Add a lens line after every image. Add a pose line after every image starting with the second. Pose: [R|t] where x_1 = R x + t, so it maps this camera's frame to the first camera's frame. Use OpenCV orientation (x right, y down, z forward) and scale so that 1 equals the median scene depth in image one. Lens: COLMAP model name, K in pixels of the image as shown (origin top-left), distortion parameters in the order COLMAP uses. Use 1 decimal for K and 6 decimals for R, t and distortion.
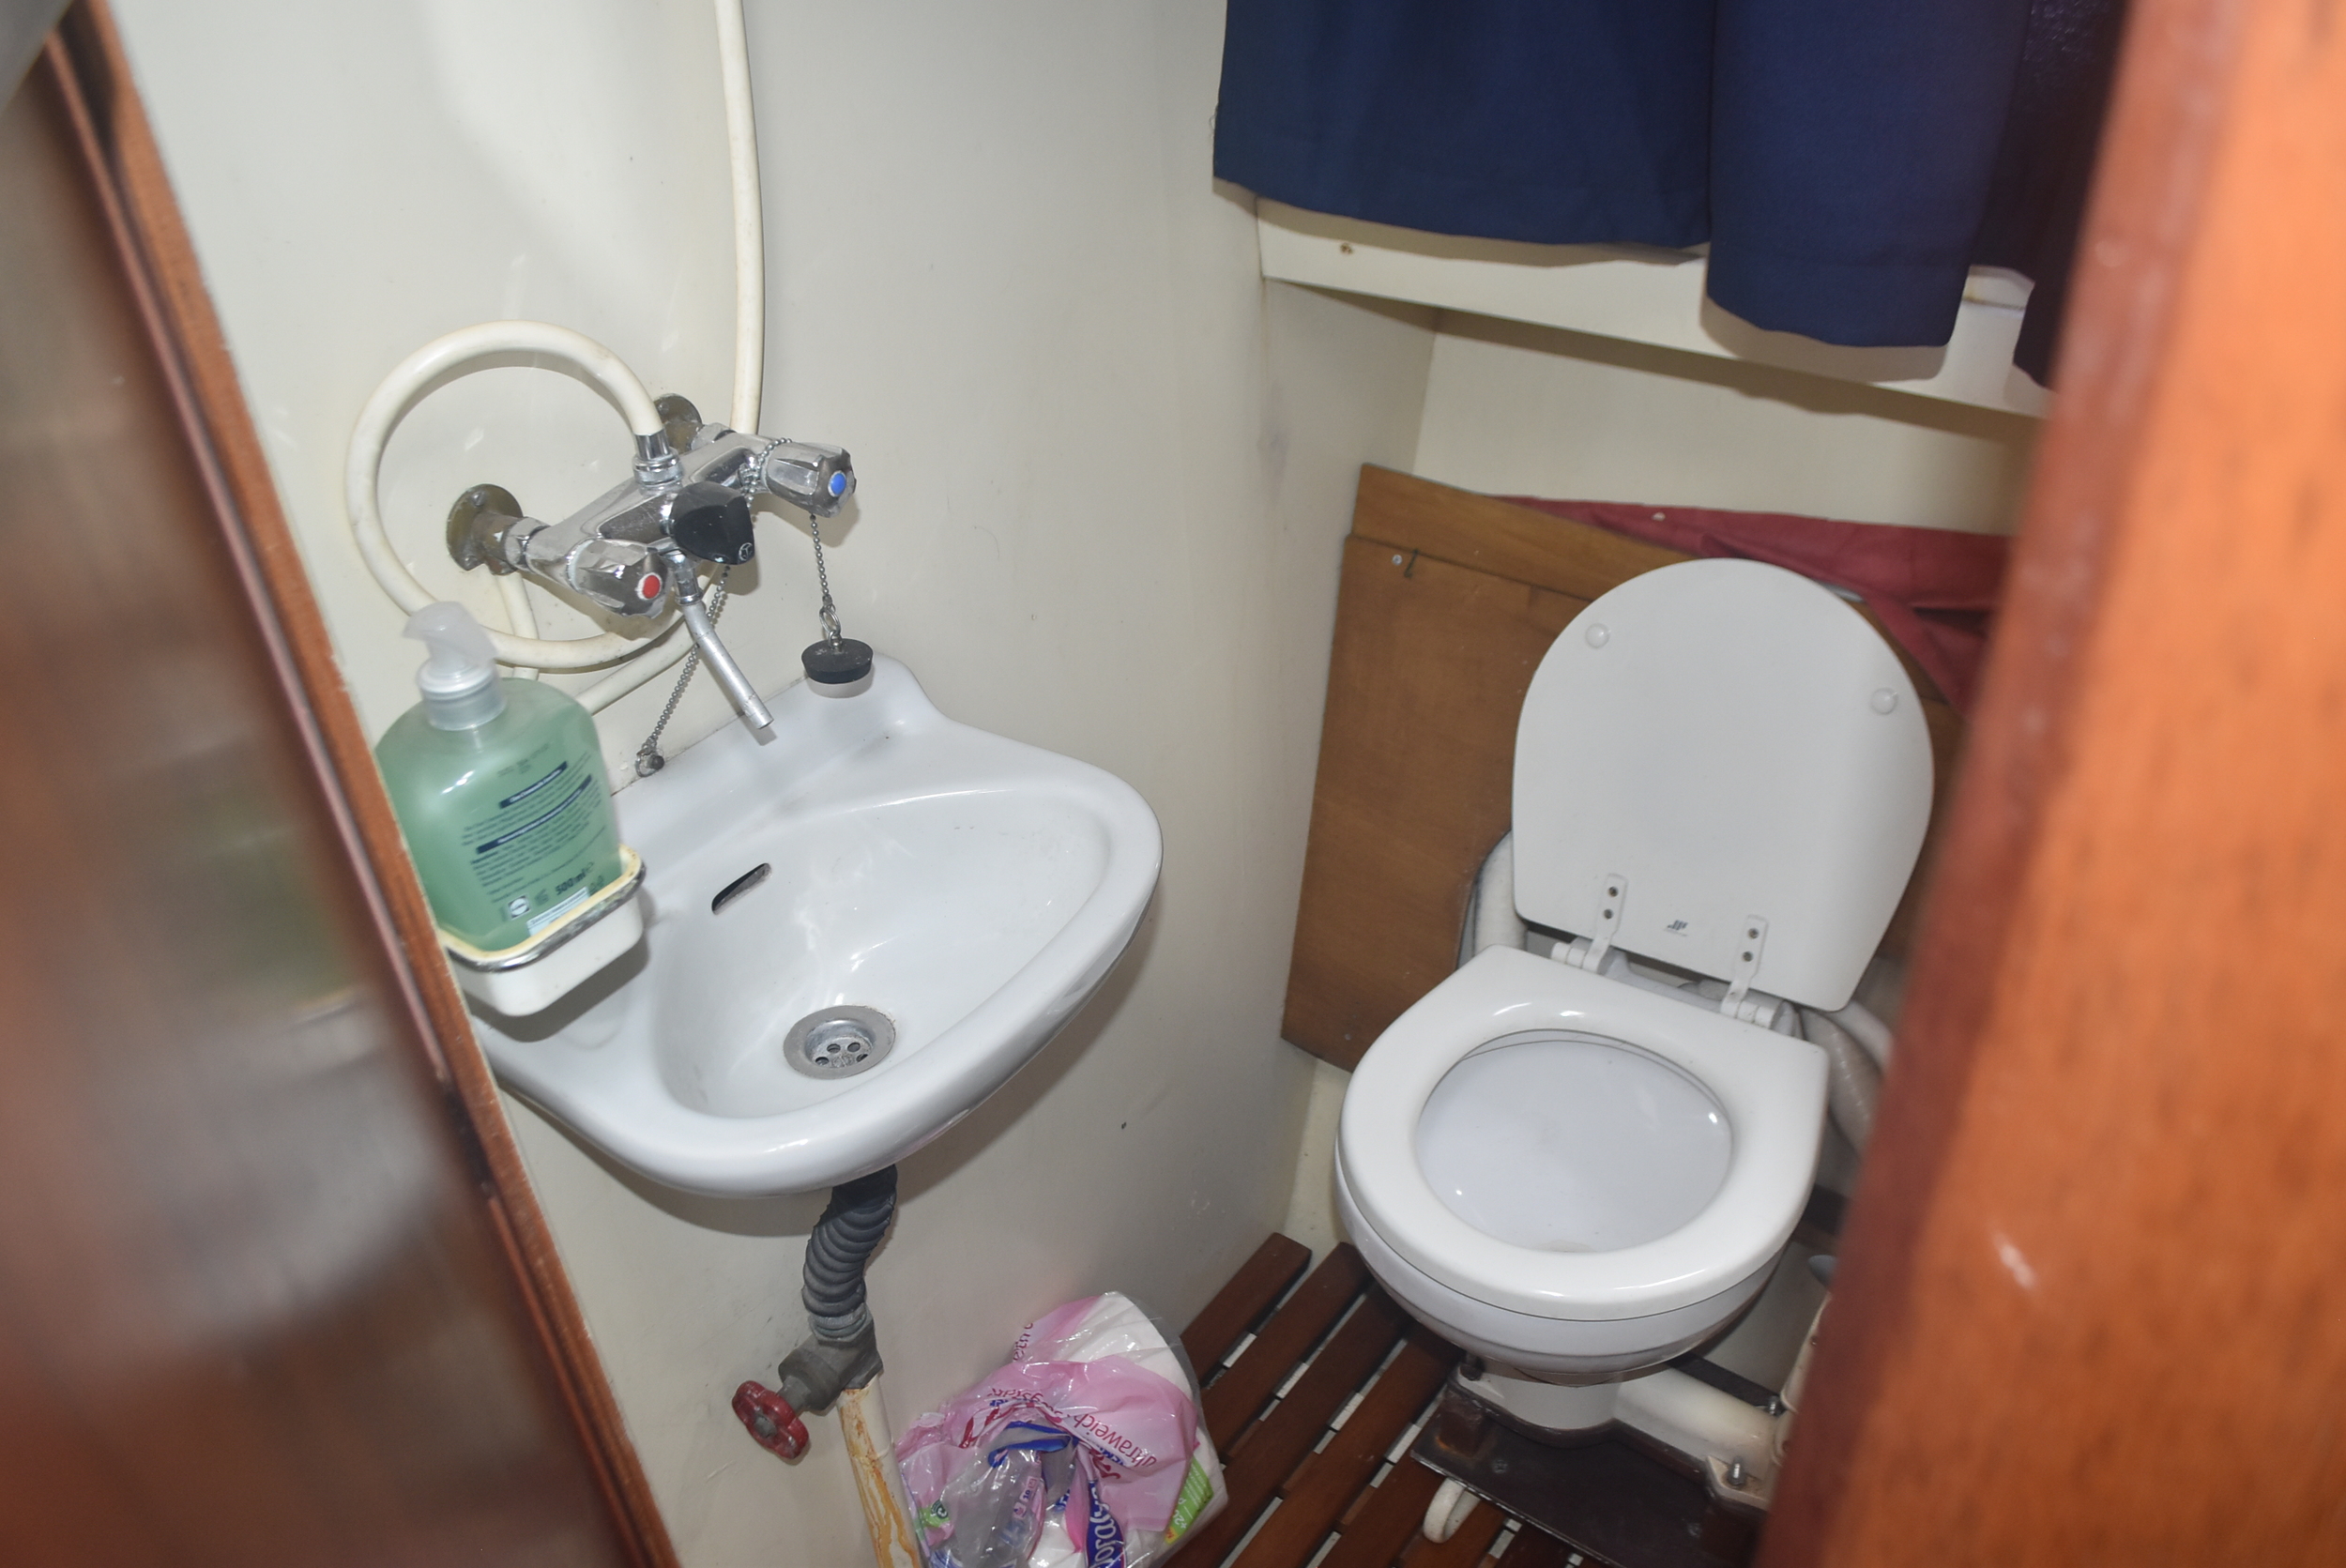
lens RADIAL K [[1830.2, 0, 1158.6], [0, 1830.2, 861.8], [0, 0, 1]] dist [-0.081043, 0.010758]
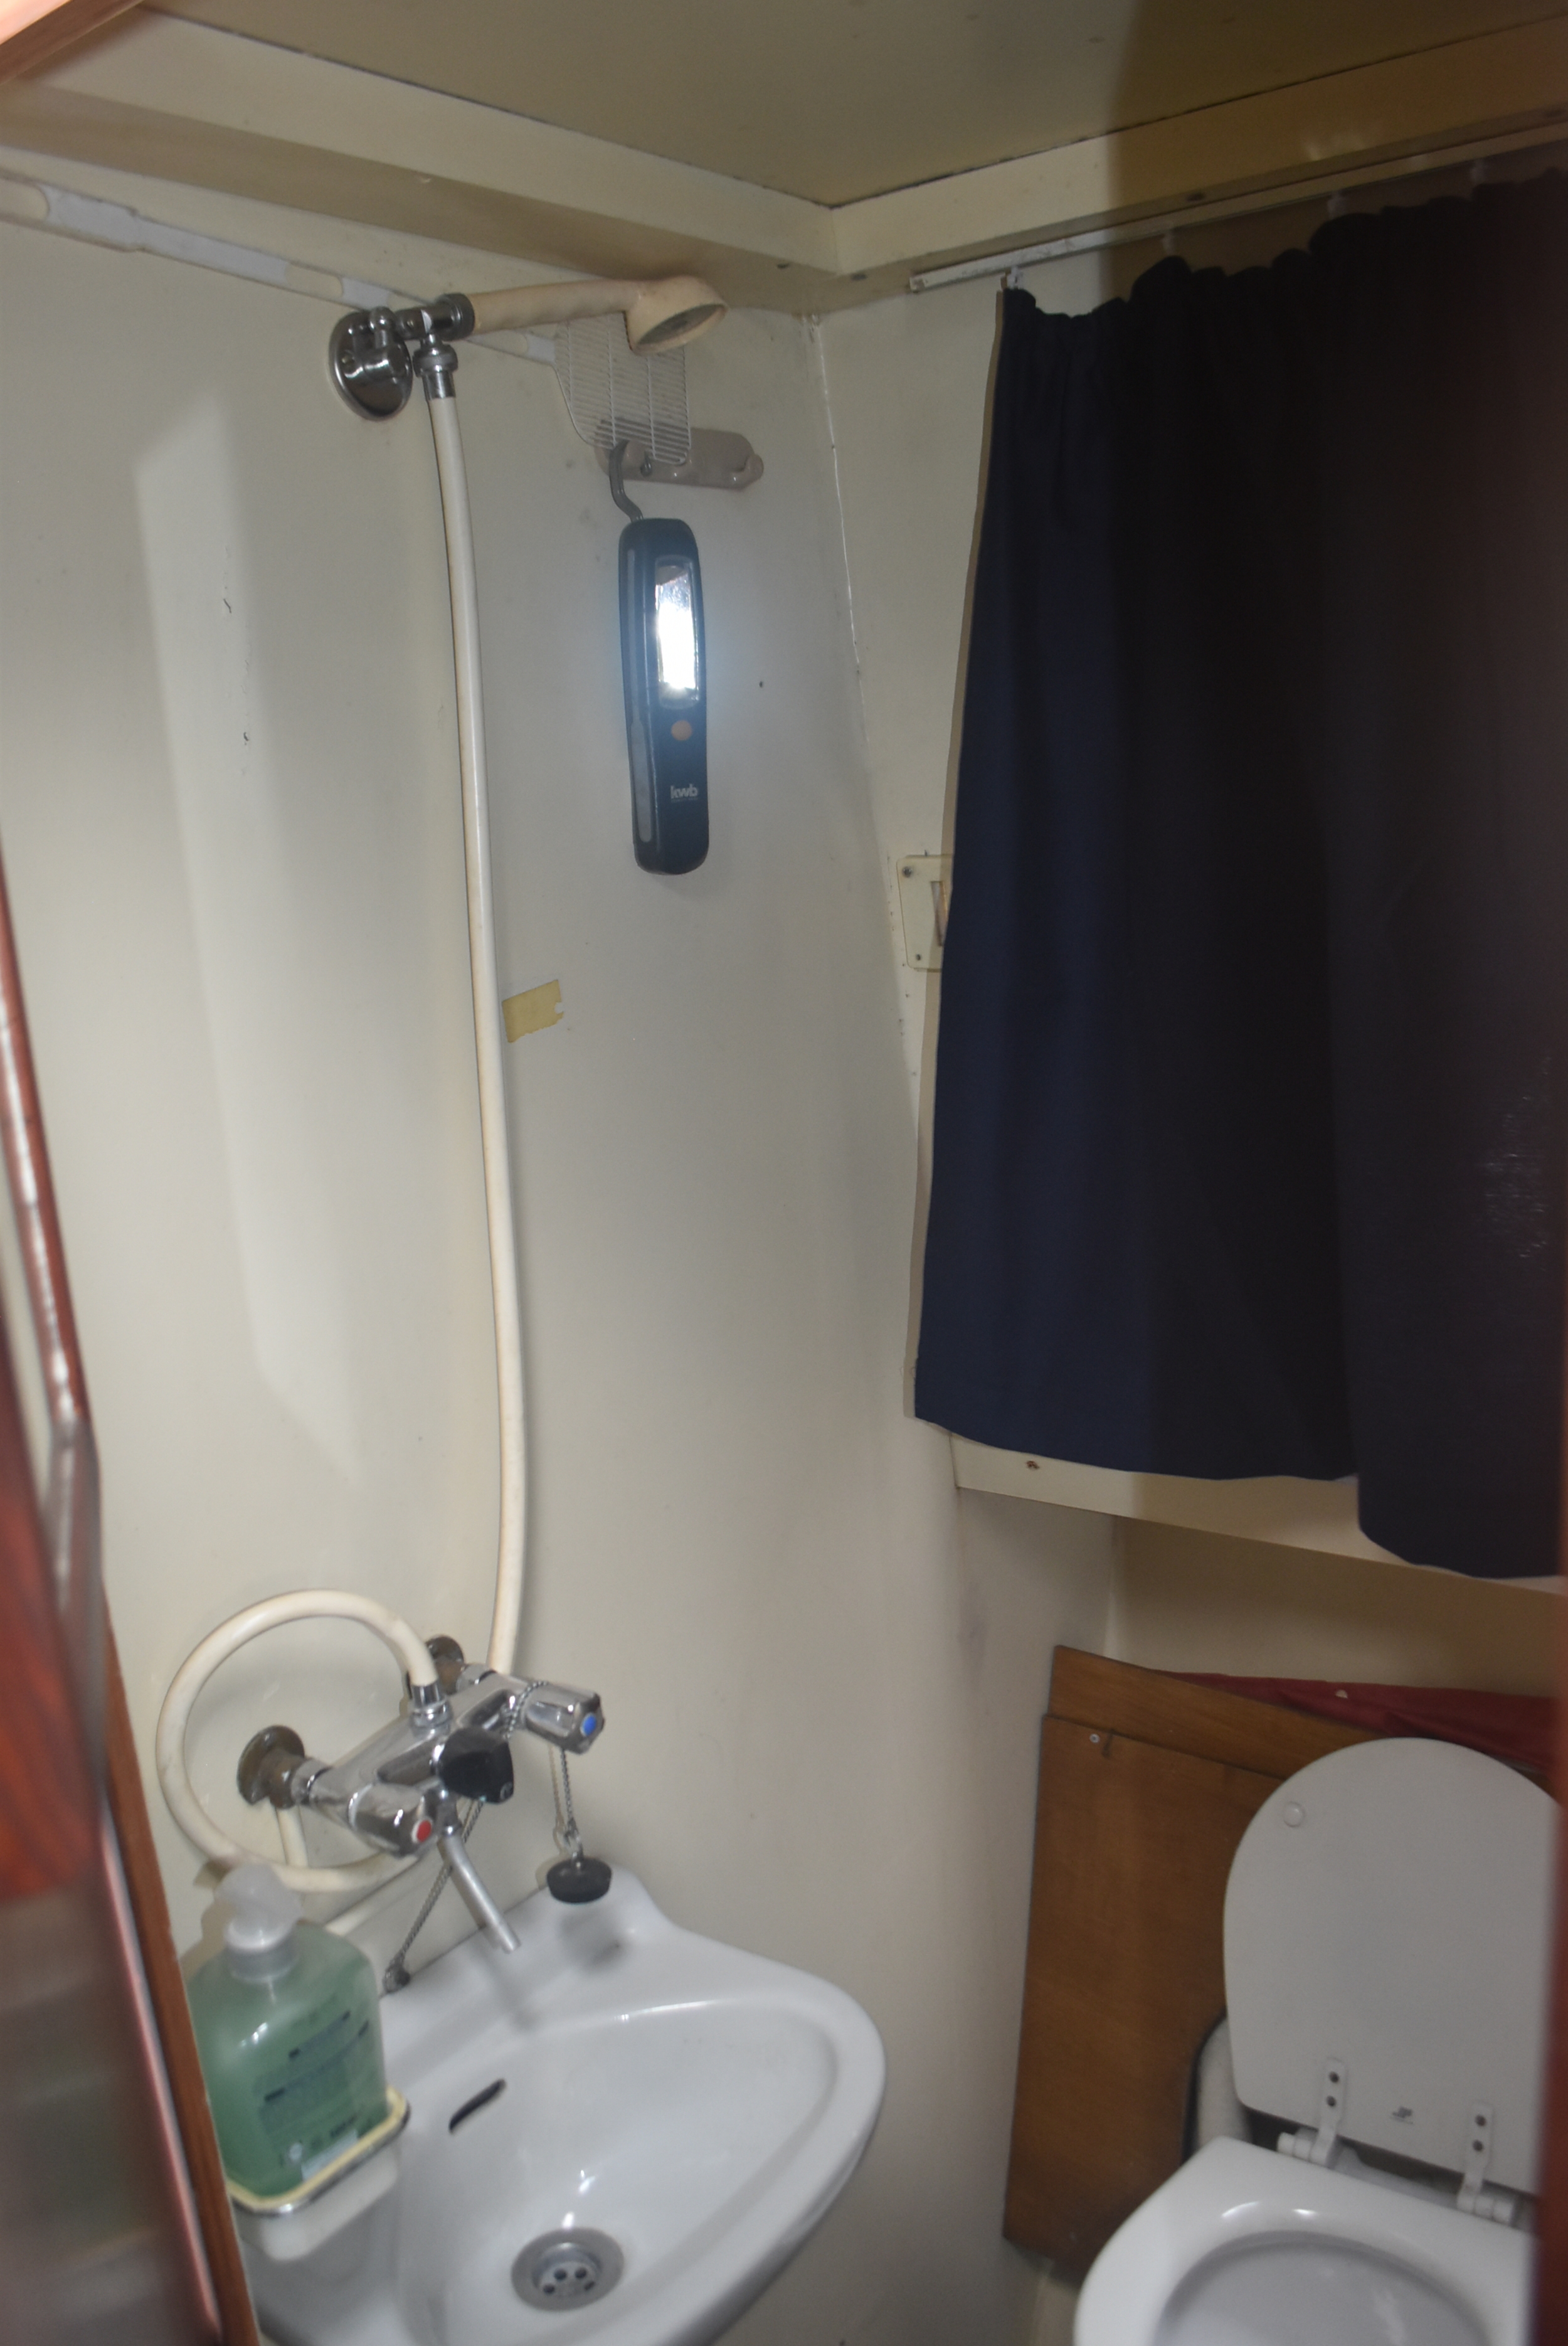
lens RADIAL K [[1830.2, 0, 782.1], [0, 1830.2, 1232.1], [0, 0, 1]] dist [-0.081043, 0.010758]
pose [[0.999318, -0.019632, -0.031273, -0.015758], [0.005894, 0.920896, -0.389764, -0.045100], [0.036451, 0.389314, 0.920384, -0.119652]]
